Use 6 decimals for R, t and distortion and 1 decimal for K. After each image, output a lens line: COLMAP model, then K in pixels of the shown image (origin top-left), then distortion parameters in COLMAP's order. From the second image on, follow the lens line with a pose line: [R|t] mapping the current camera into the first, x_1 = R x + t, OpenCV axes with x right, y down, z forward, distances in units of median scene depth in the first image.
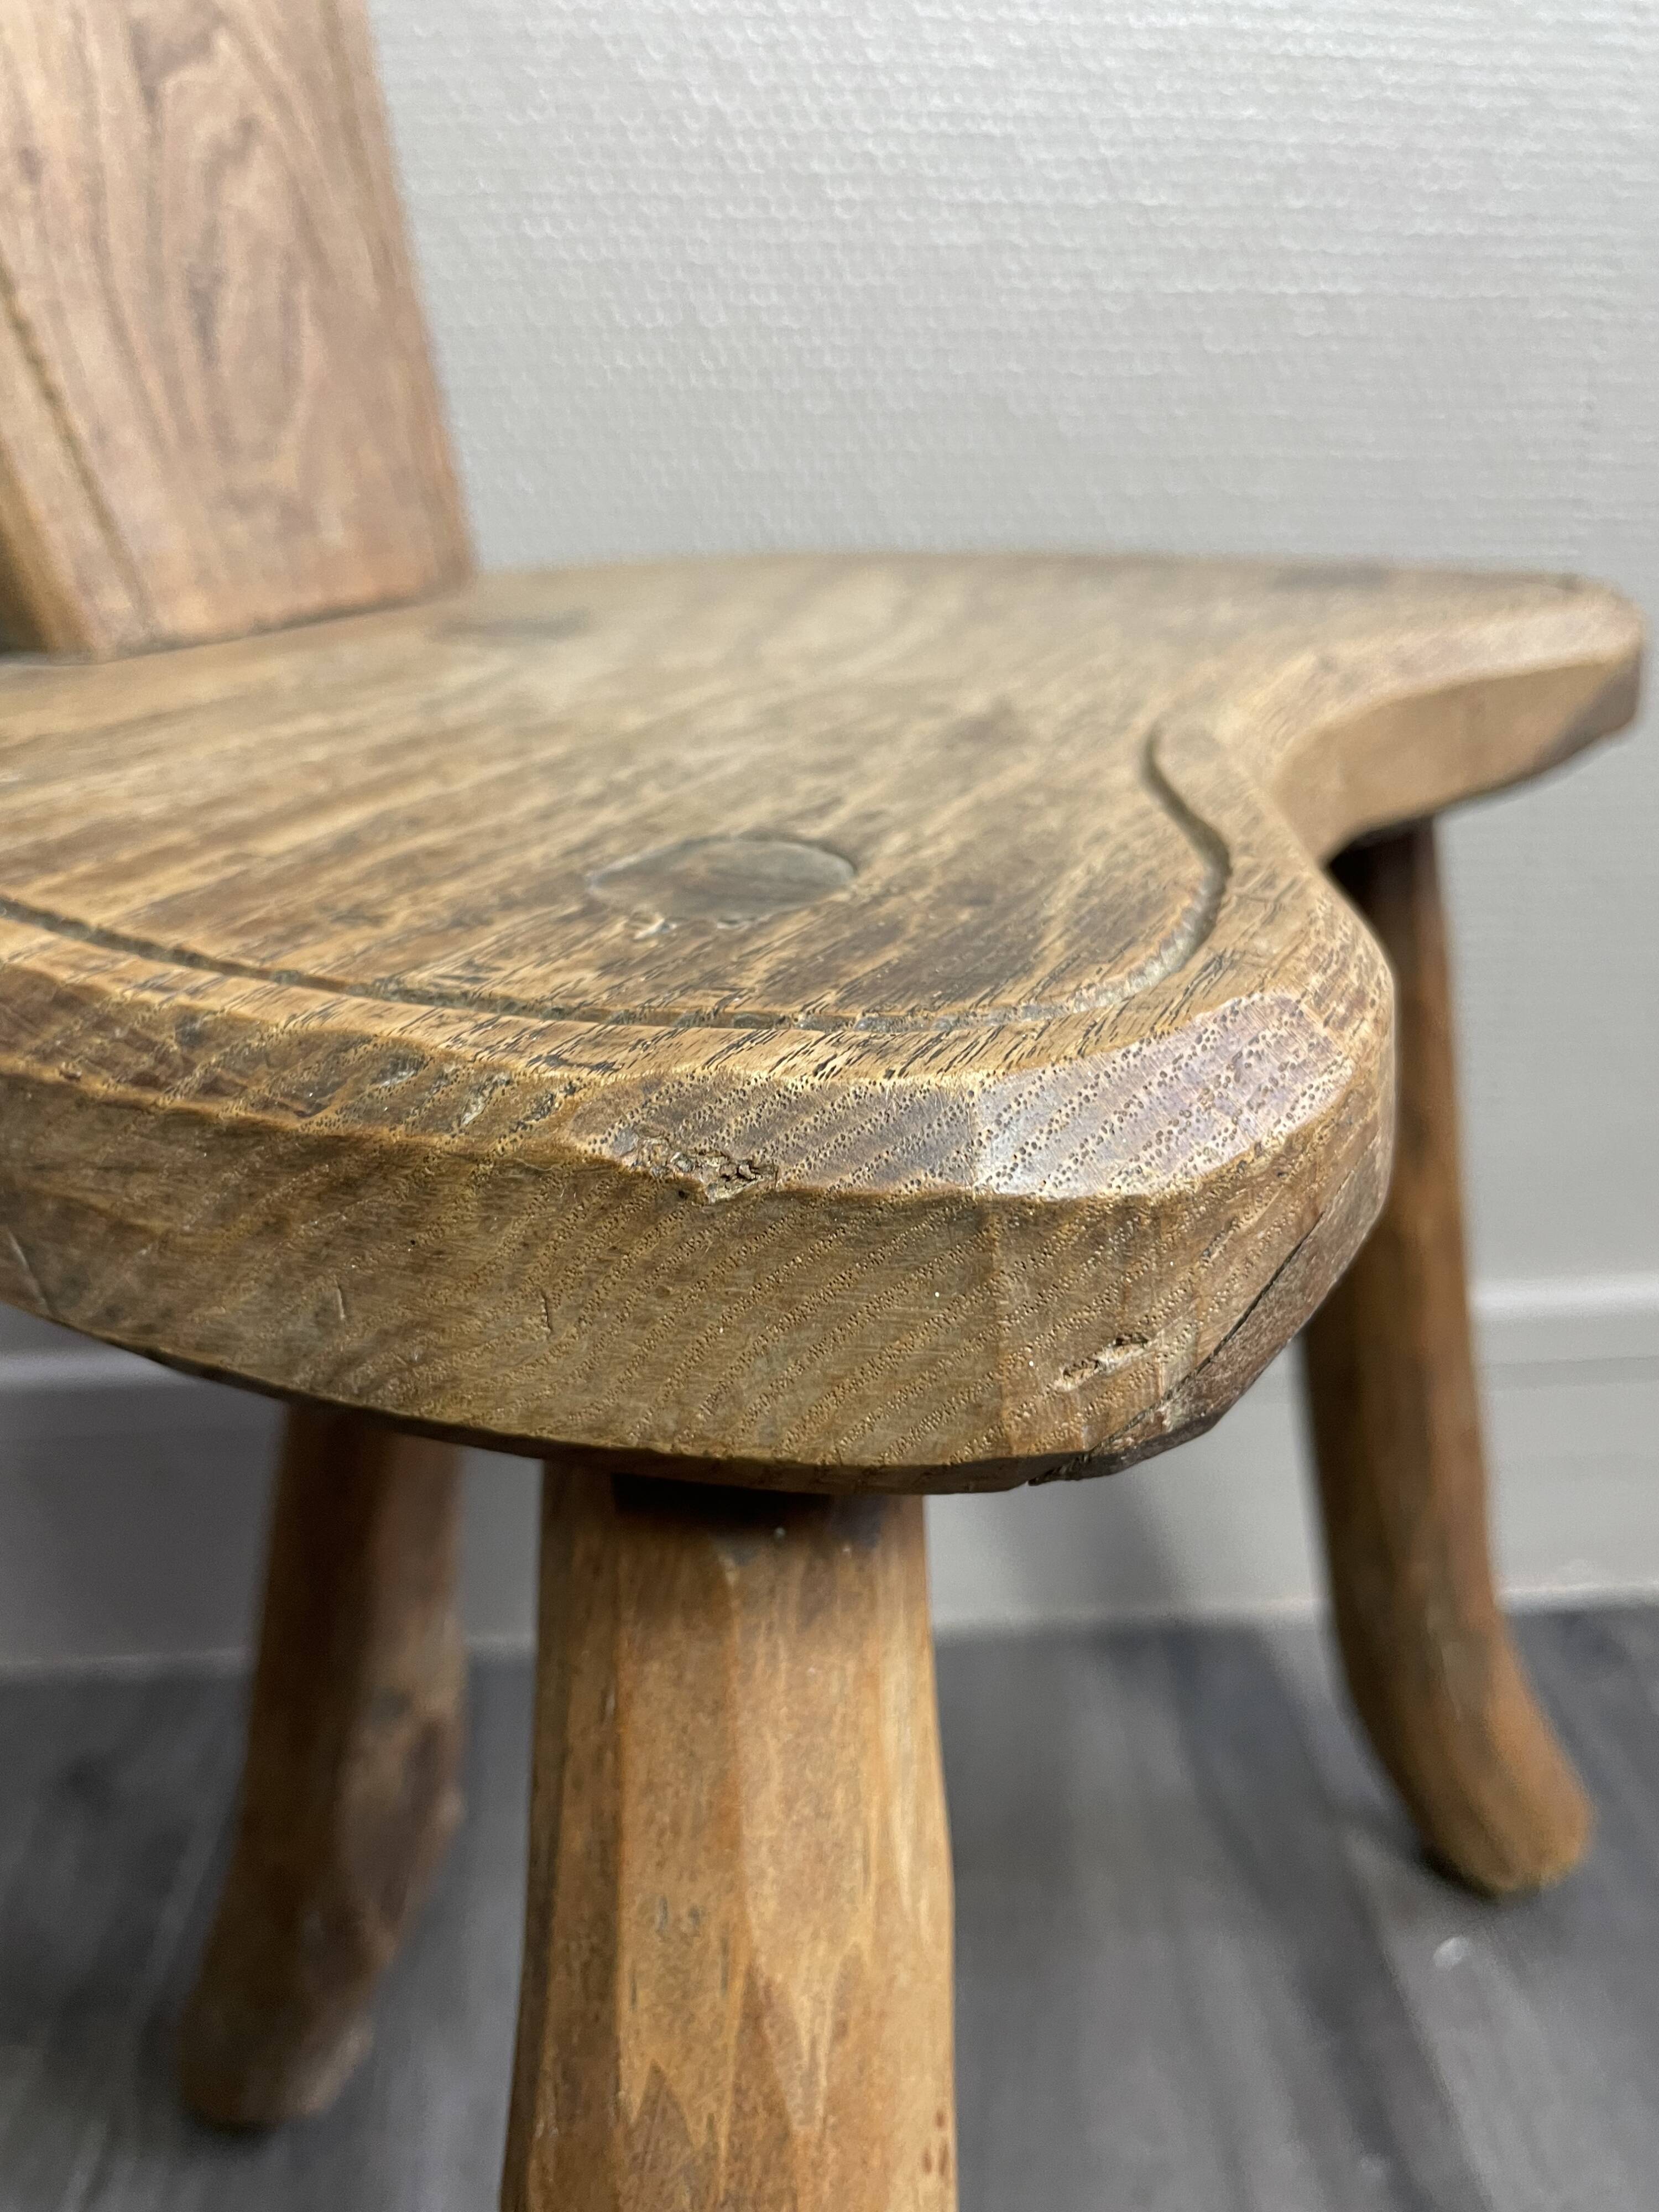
lens RADIAL K [[1763.5, 0, 836.5], [0, 1763.5, 1090.7], [0, 0, 1]] dist [0.076538, -0.165170]
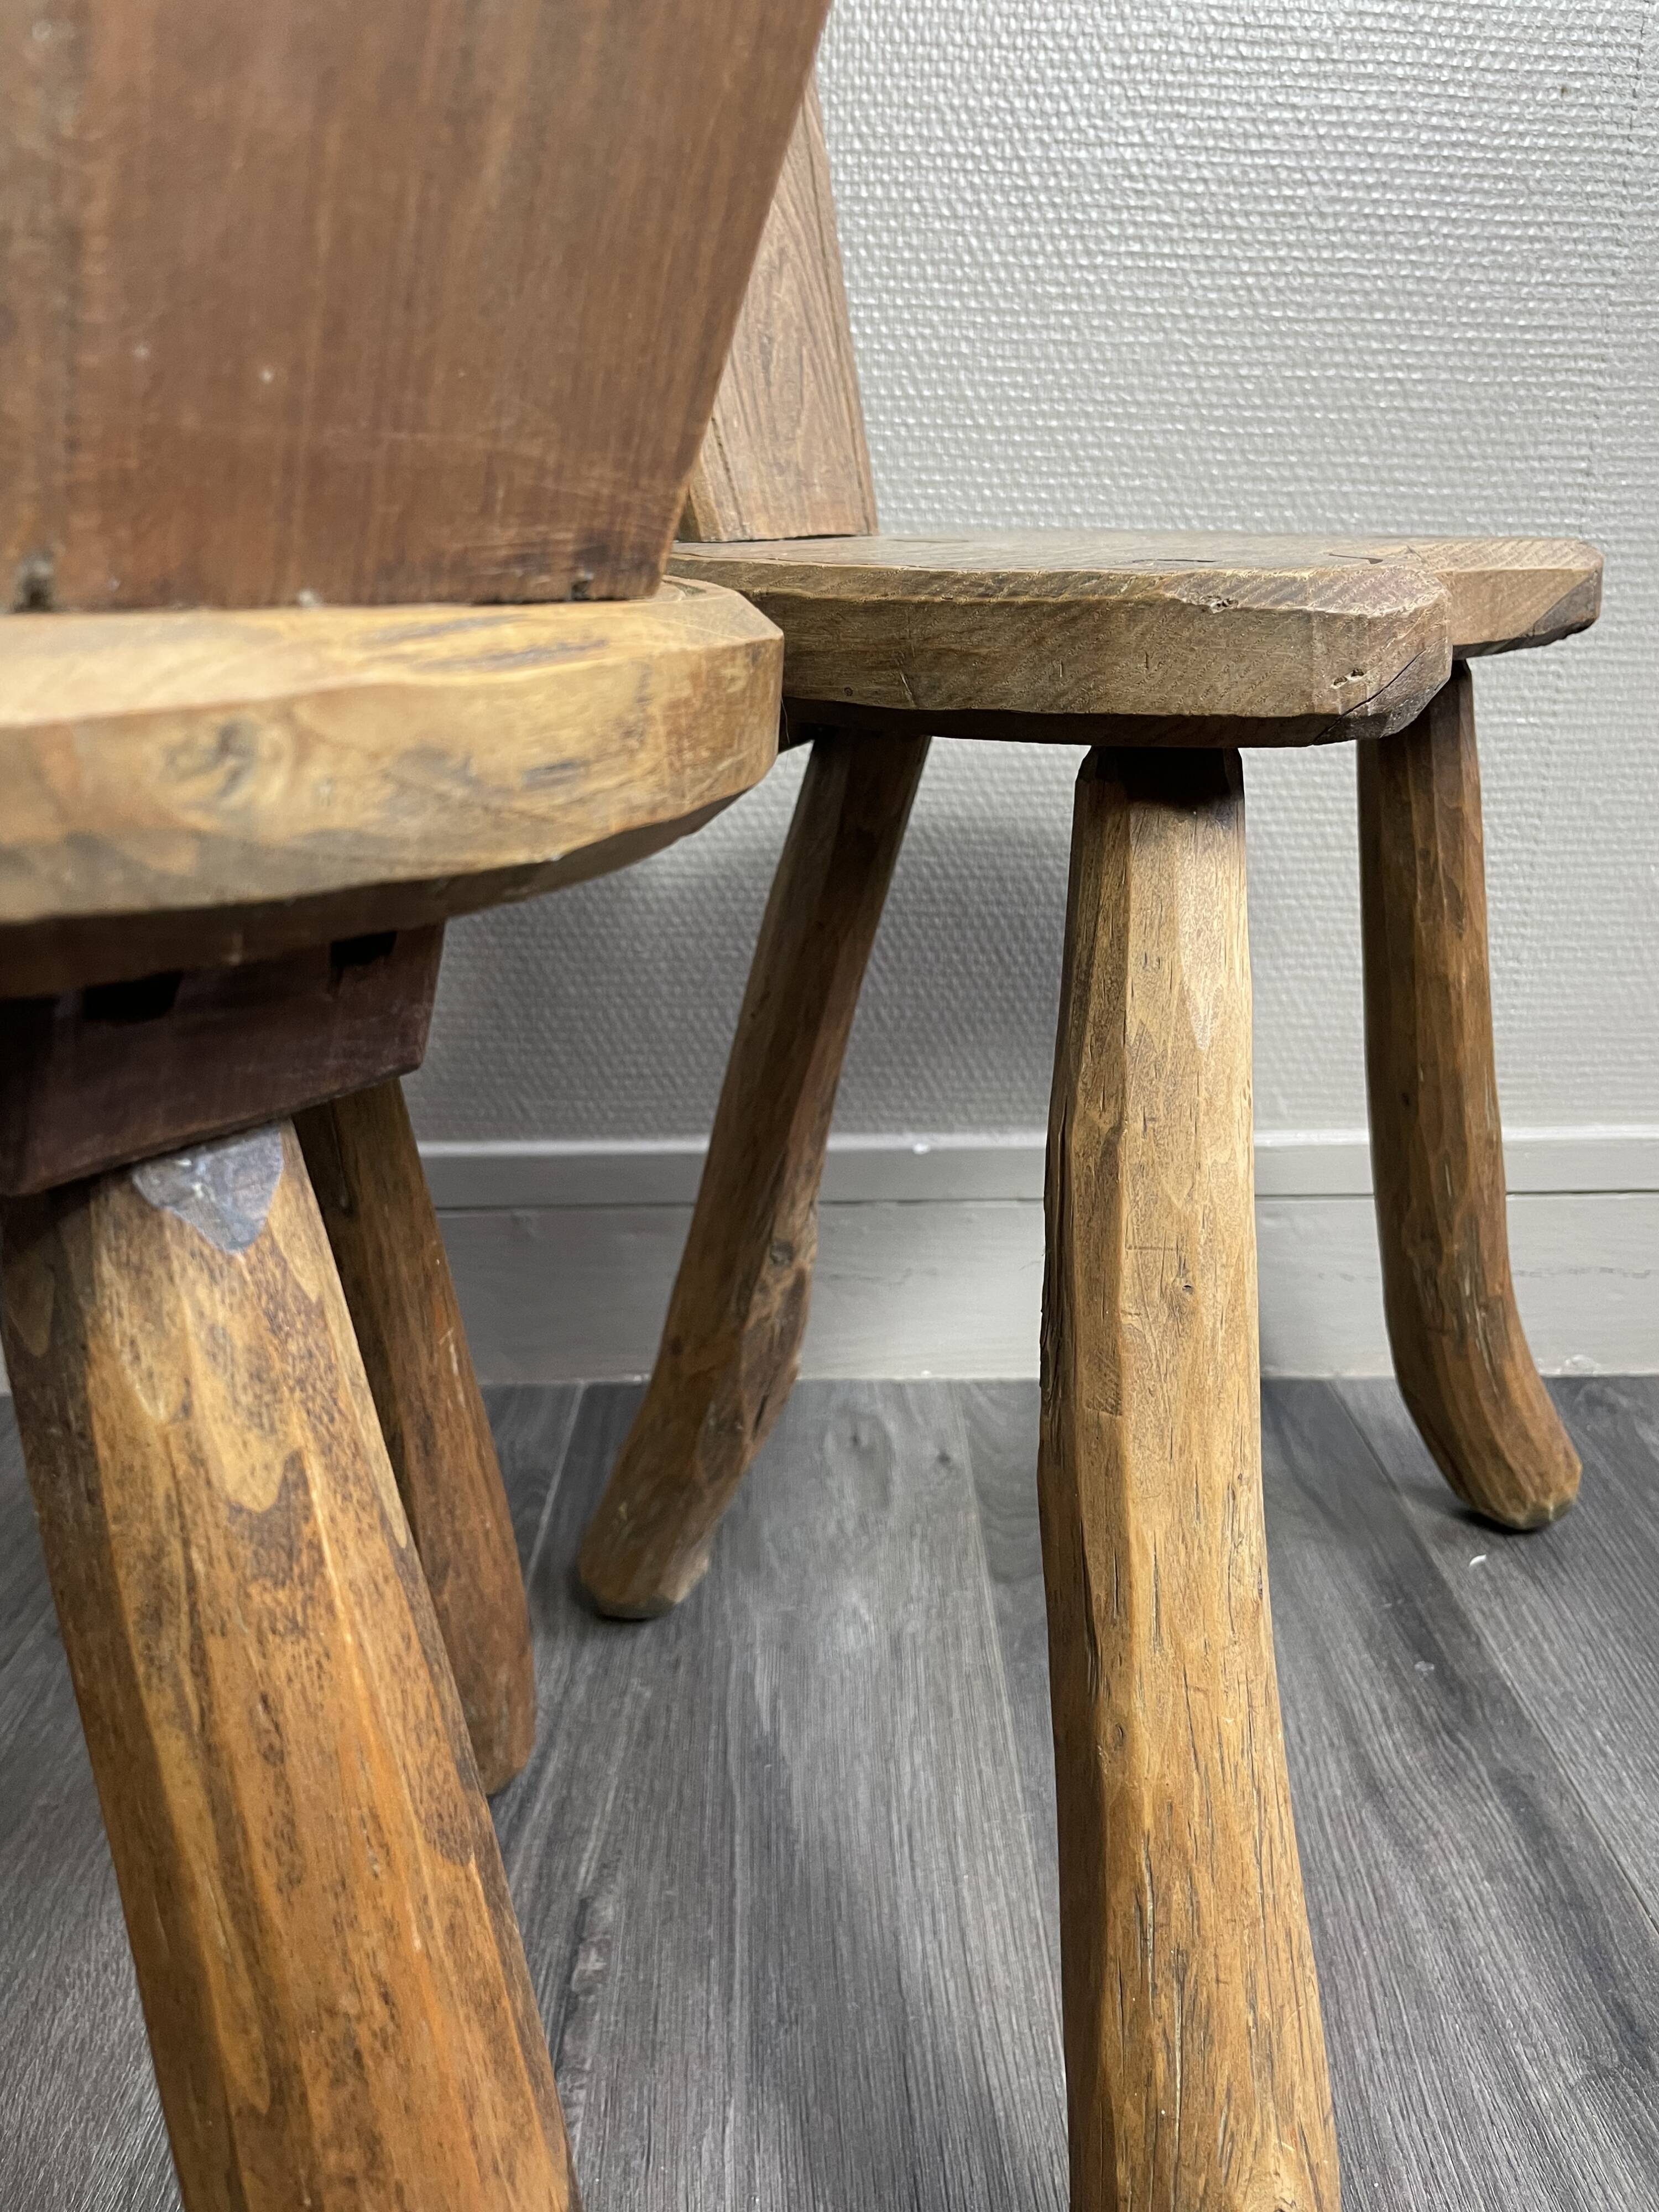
lens RADIAL K [[1709.7, 0, 837.4], [0, 1709.7, 1090.2], [0, 0, 1]] dist [0.089403, -0.141695]
pose [[0.999259, 0.027020, -0.027426, -0.458941], [-0.028519, 0.998033, -0.055825, 0.793930], [0.025864, 0.056565, 0.998064, -1.393336]]
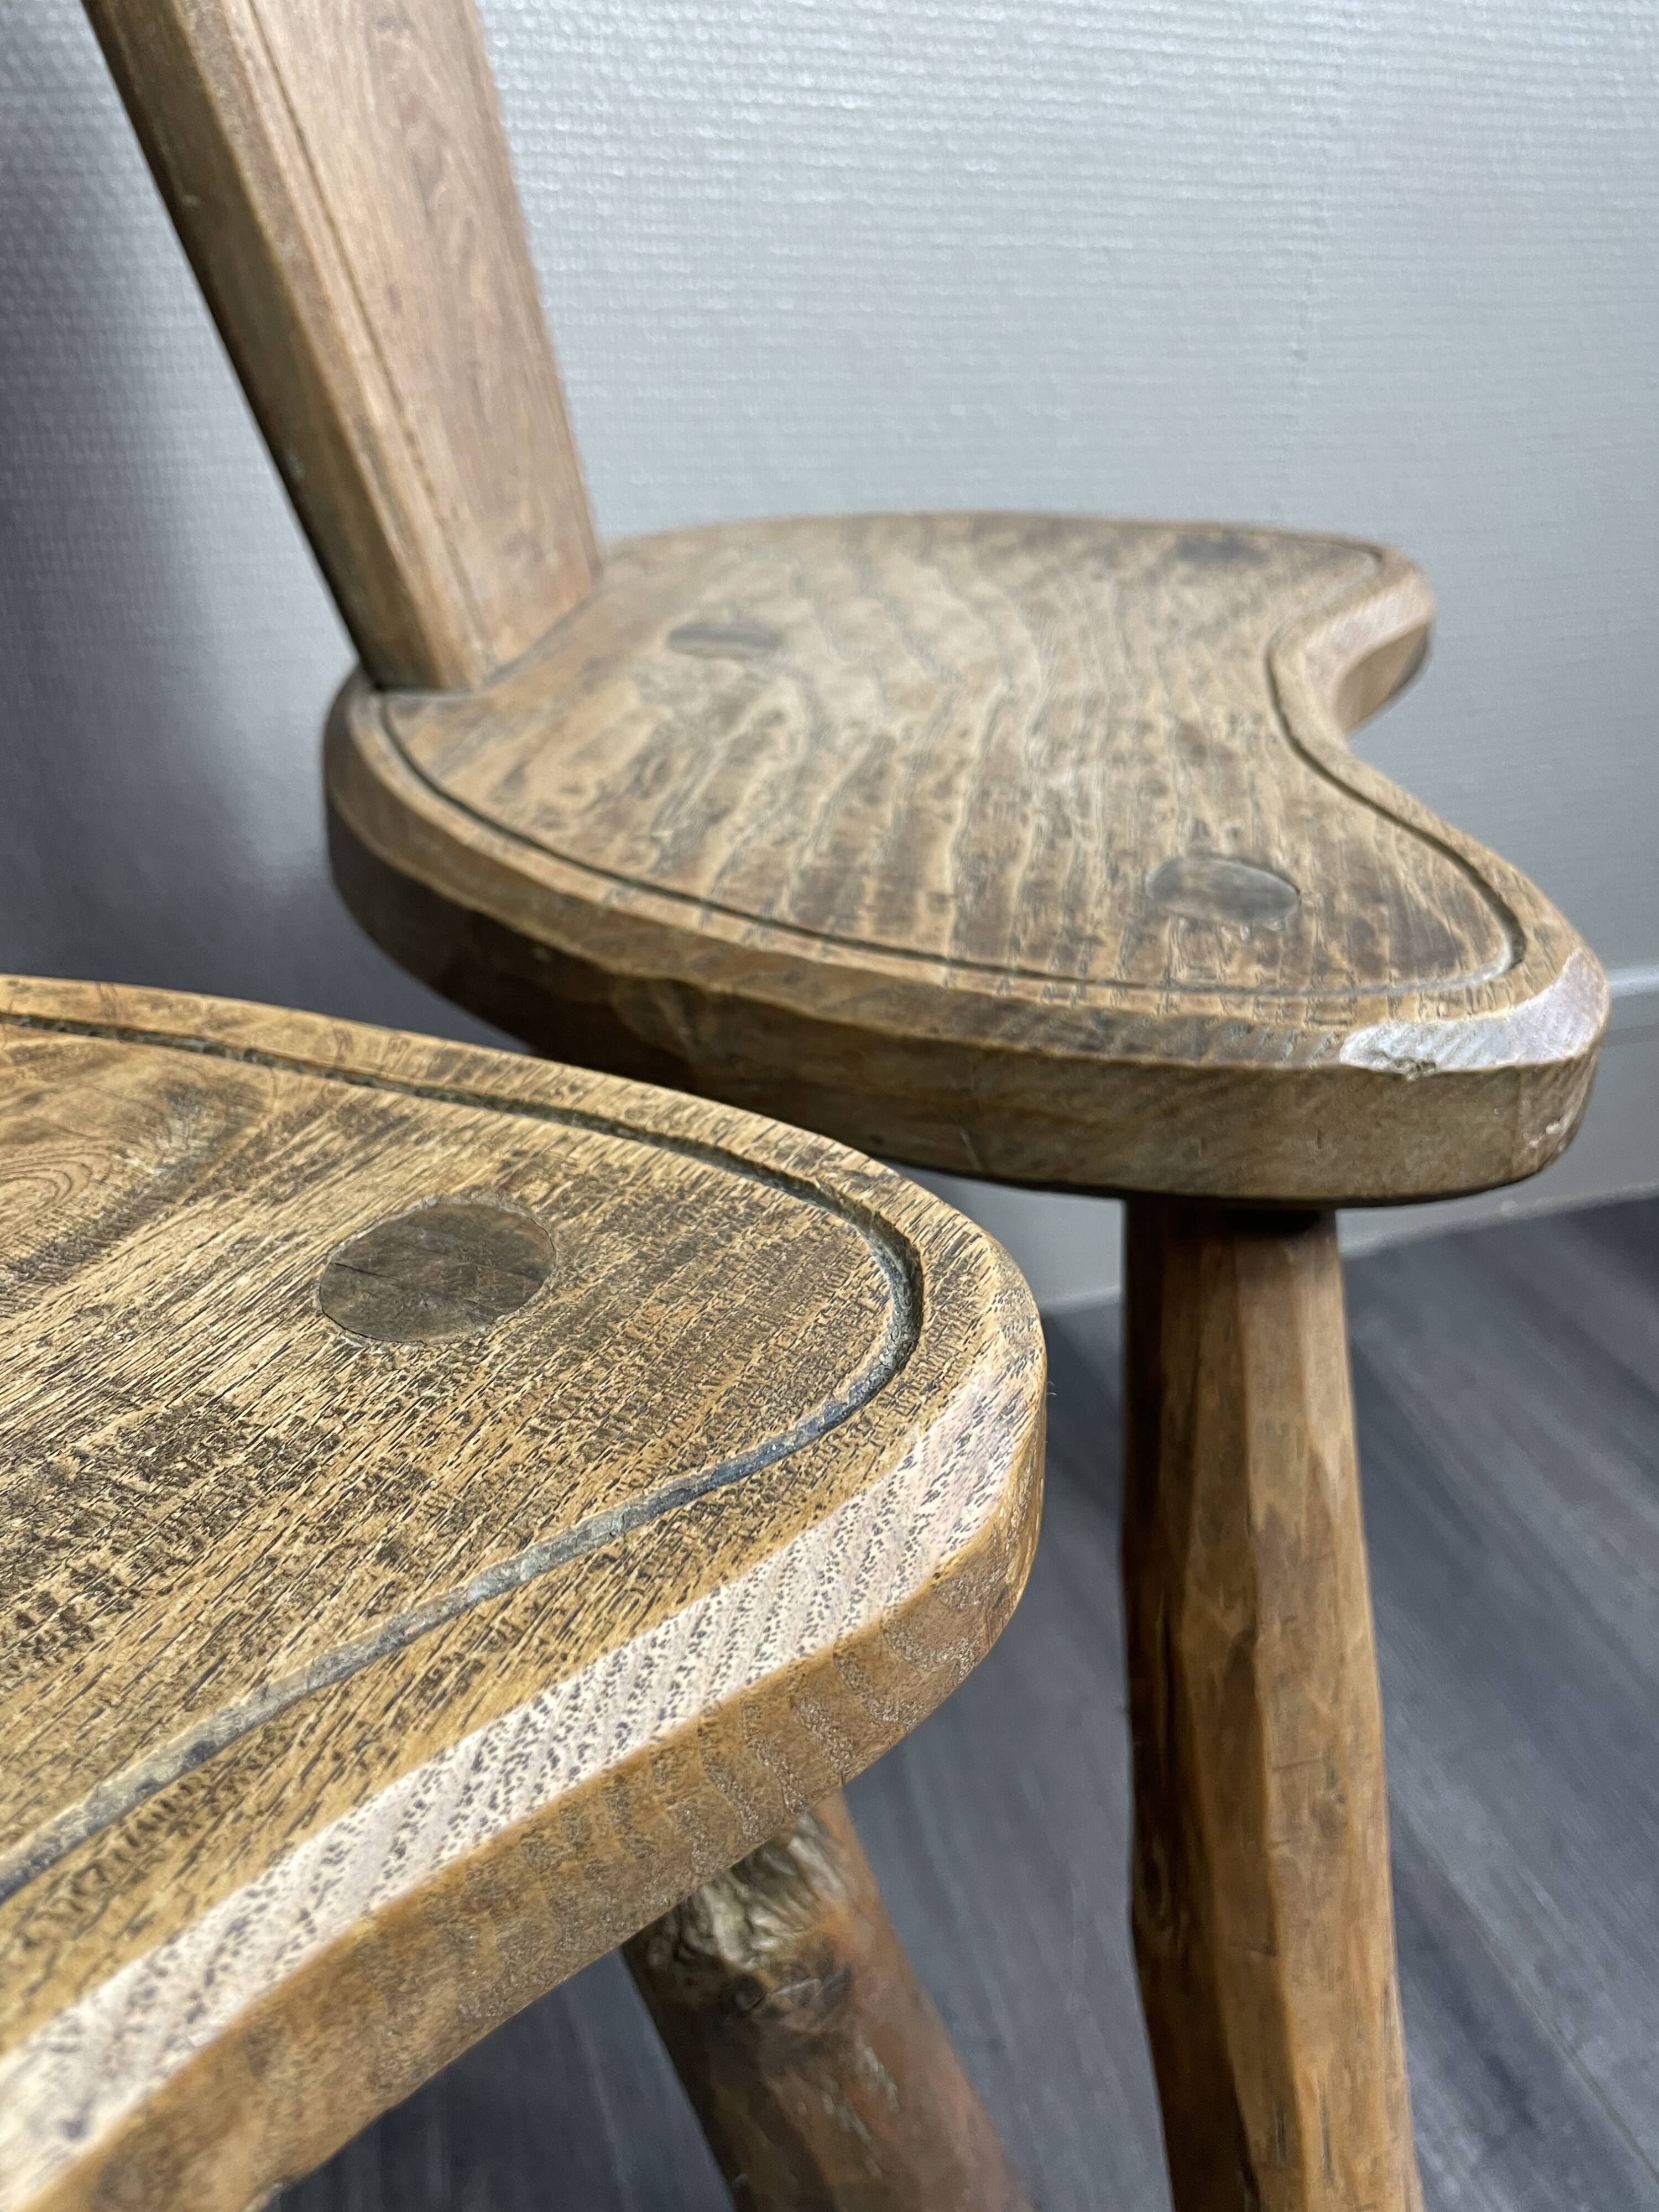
lens RADIAL K [[1738.6, 0, 834.6], [0, 1738.6, 1087.9], [0, 0, 1]] dist [0.075975, -0.140374]
pose [[0.958665, -0.110071, 0.262386, -1.037593], [0.074164, 0.986933, 0.143049, -0.228972], [-0.274703, -0.117677, 0.954301, -0.689570]]
